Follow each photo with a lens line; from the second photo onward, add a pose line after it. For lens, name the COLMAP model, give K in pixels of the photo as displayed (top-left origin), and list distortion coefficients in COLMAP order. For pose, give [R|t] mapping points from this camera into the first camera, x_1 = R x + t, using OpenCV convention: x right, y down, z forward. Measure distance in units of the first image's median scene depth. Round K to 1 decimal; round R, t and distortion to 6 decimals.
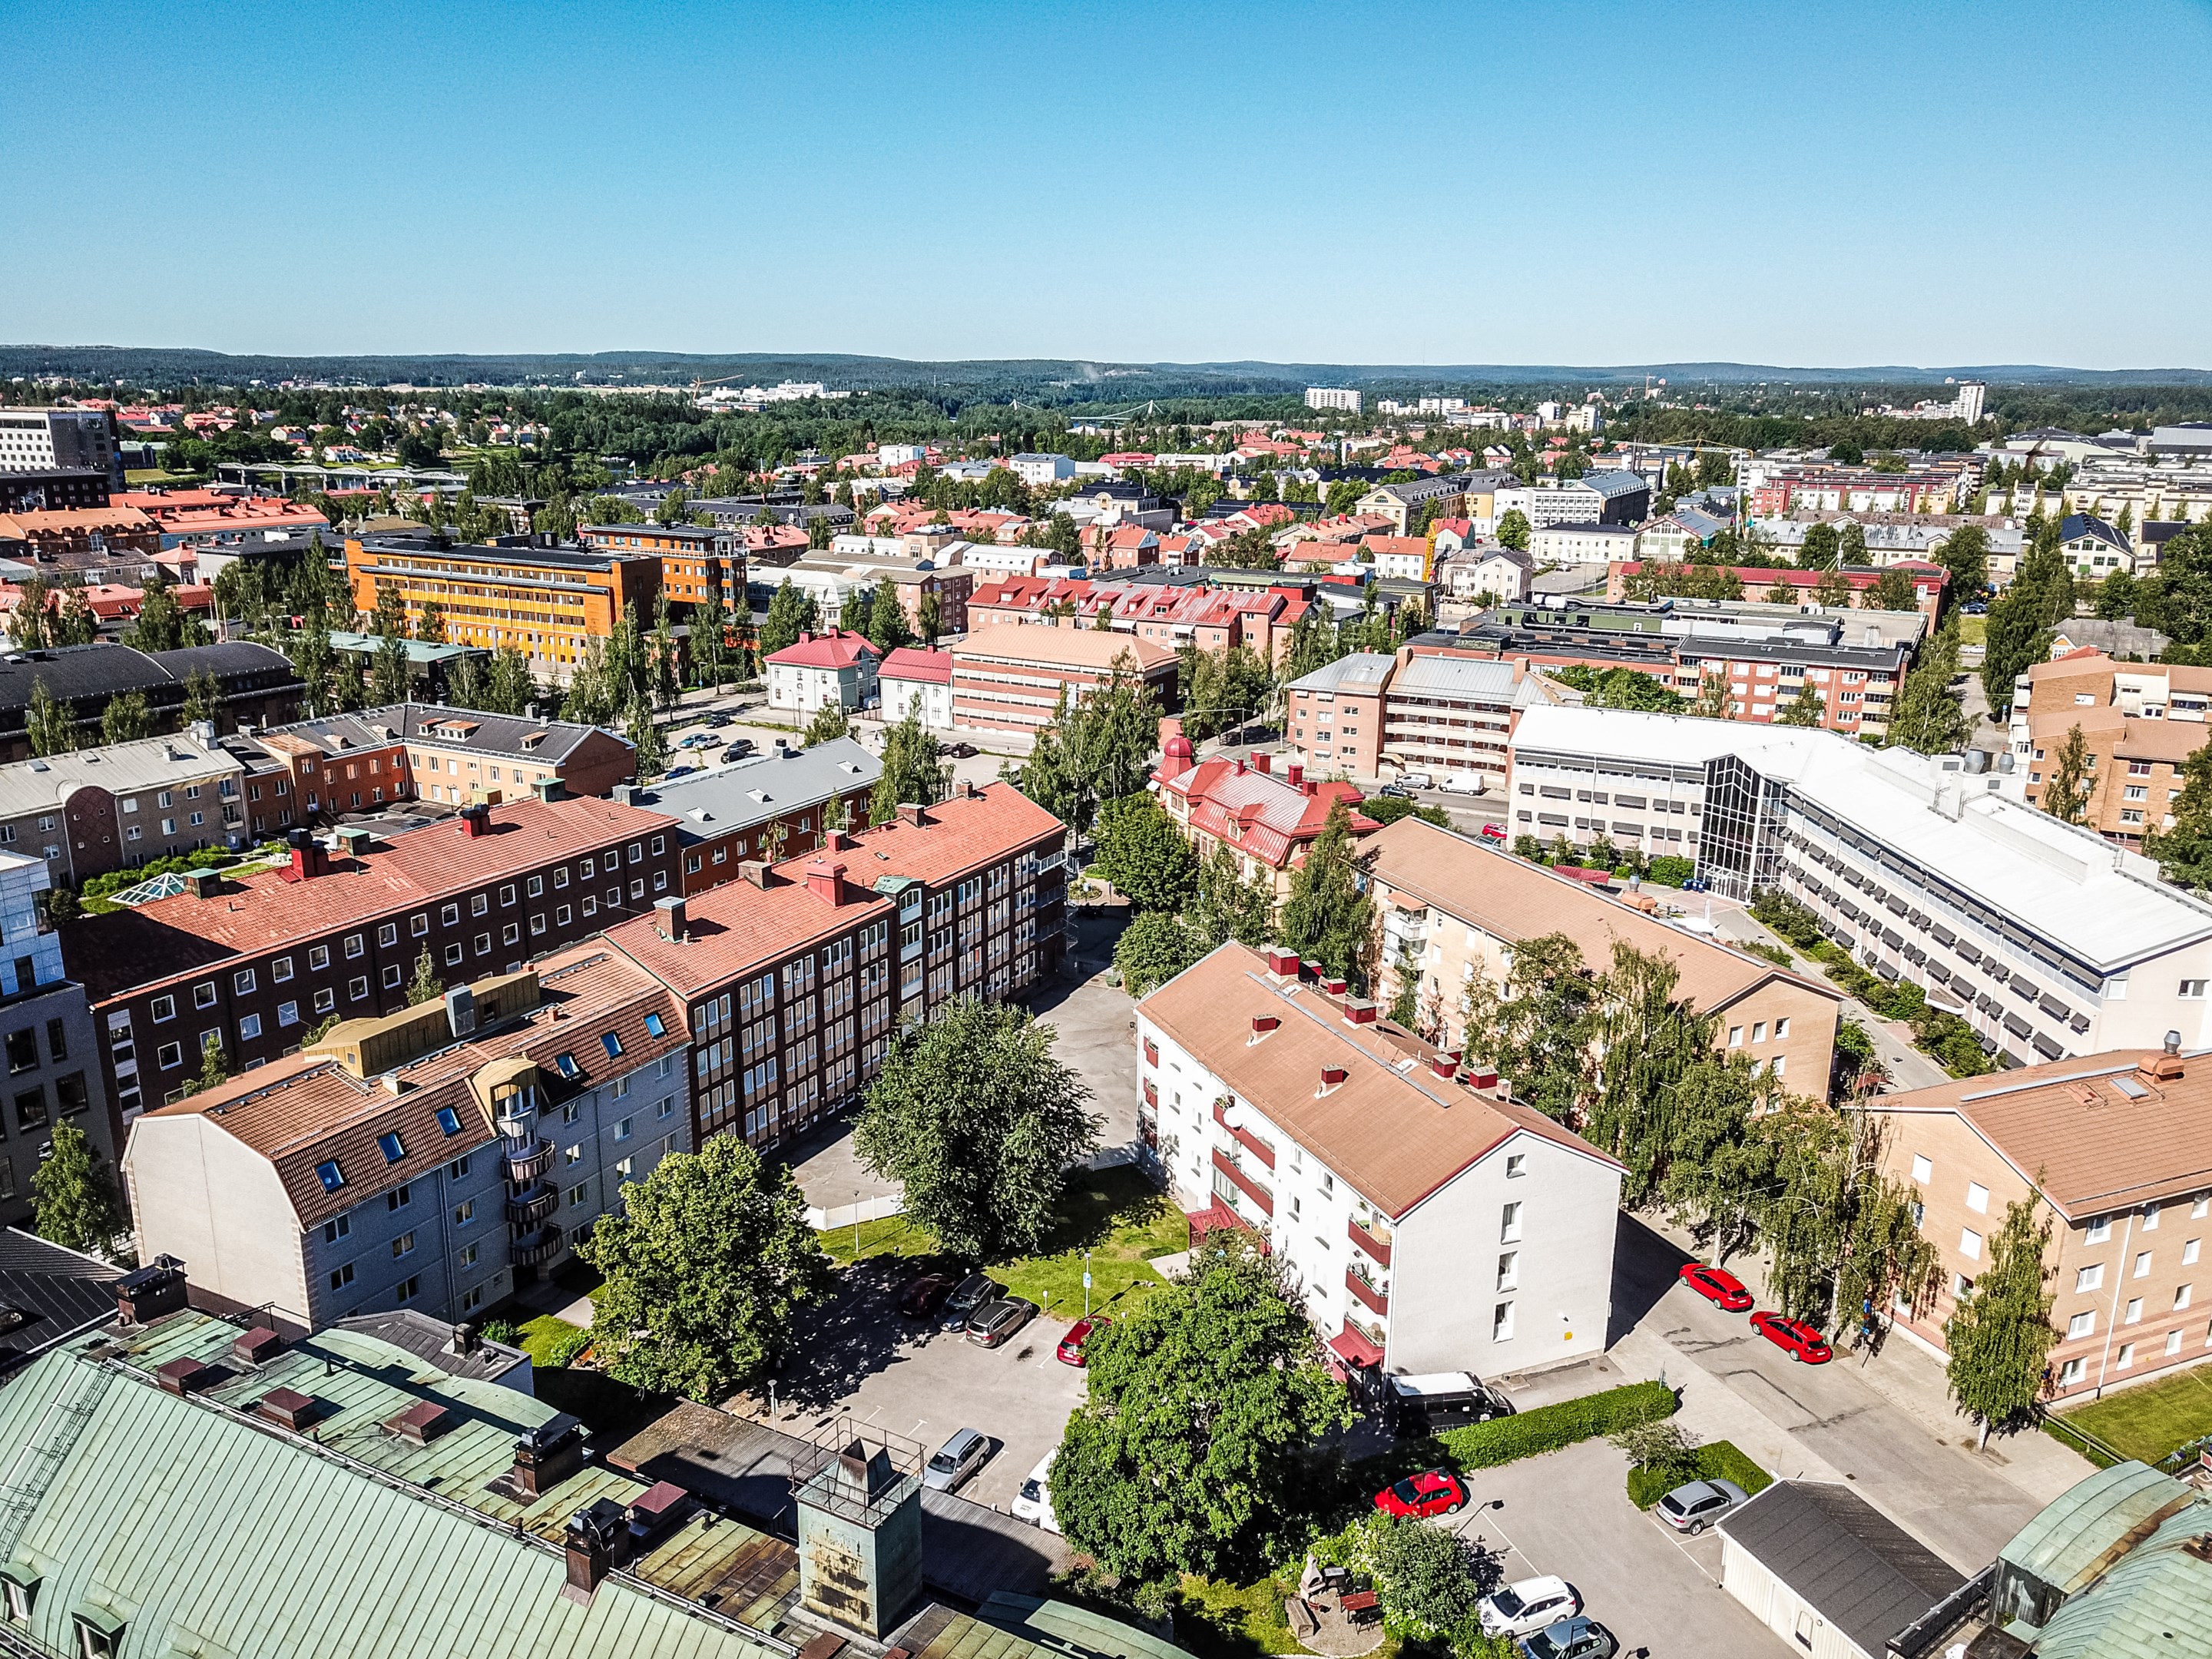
lens RADIAL K [[1666.1, 0, 1100.9], [0, 1666.1, 832.0], [0, 0, 1]] dist [0.014557, 0.003748]
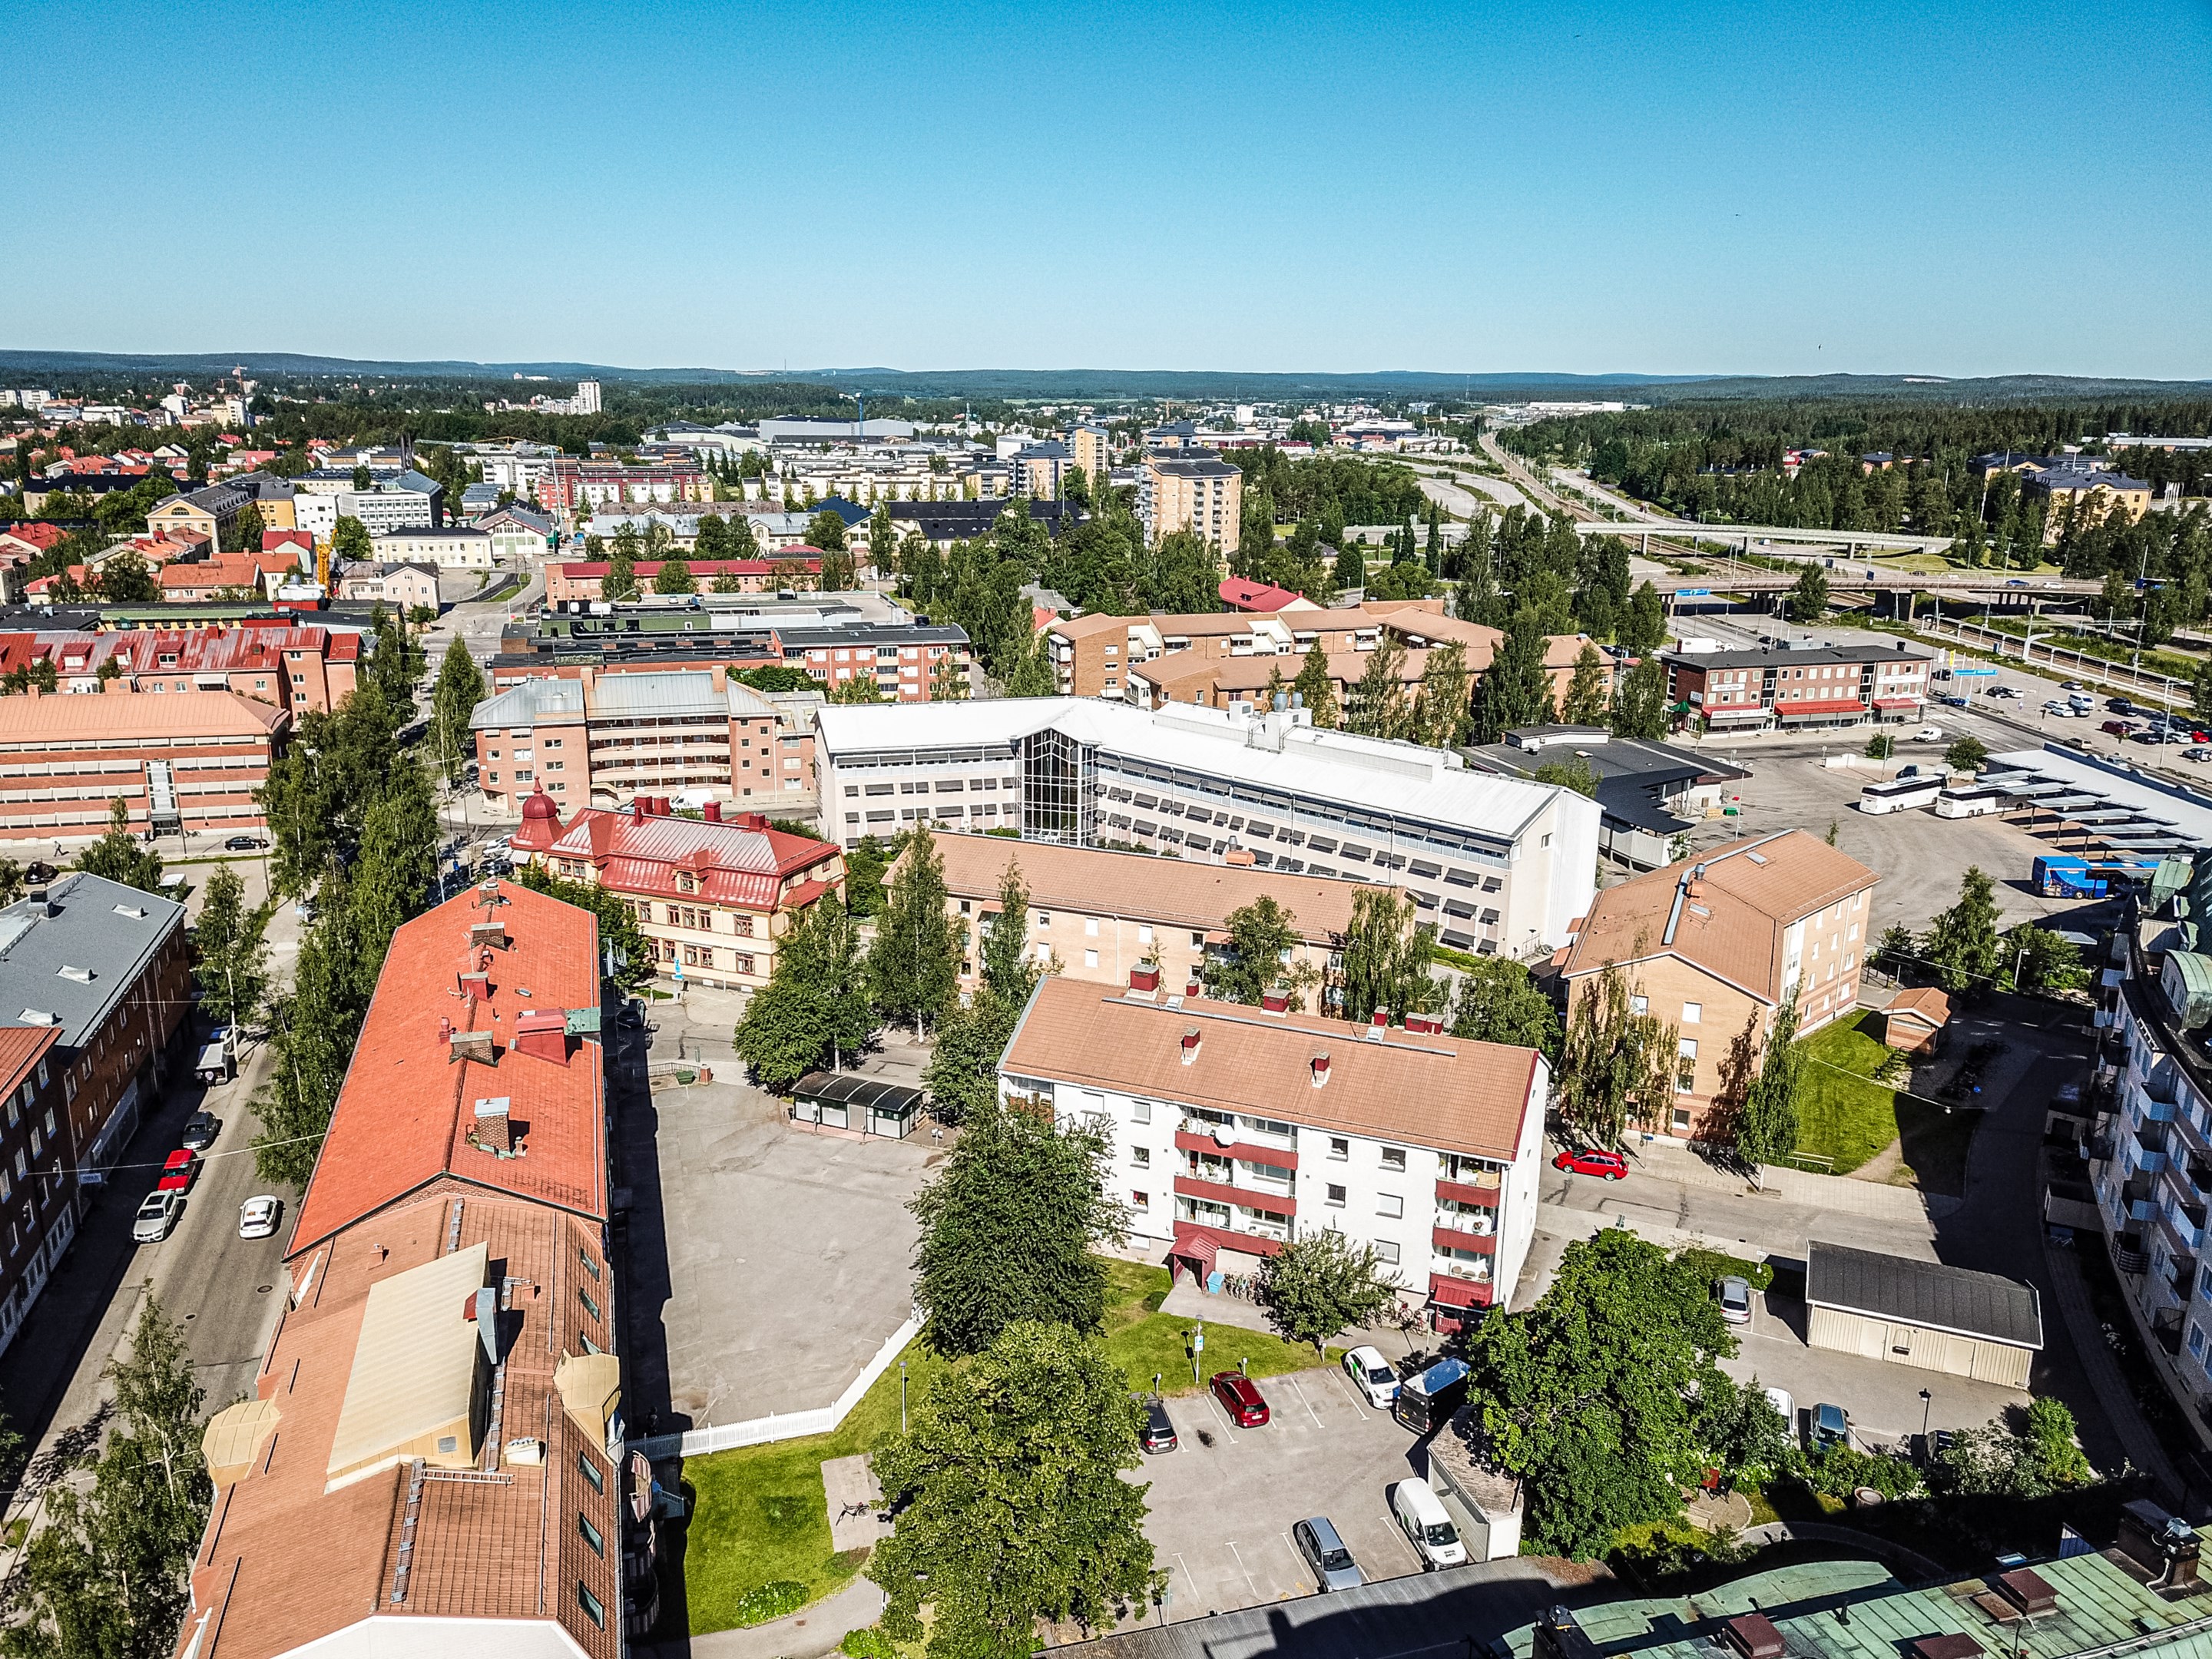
lens RADIAL K [[1666.1, 0, 1102.5], [0, 1666.1, 827.4], [0, 0, 1]] dist [0.014557, 0.003748]
pose [[0.712831, -0.176469, 0.678771, -0.263258], [0.175739, 0.981893, 0.070718, -0.039572], [-0.678961, 0.068877, 0.730937, 0.132731]]
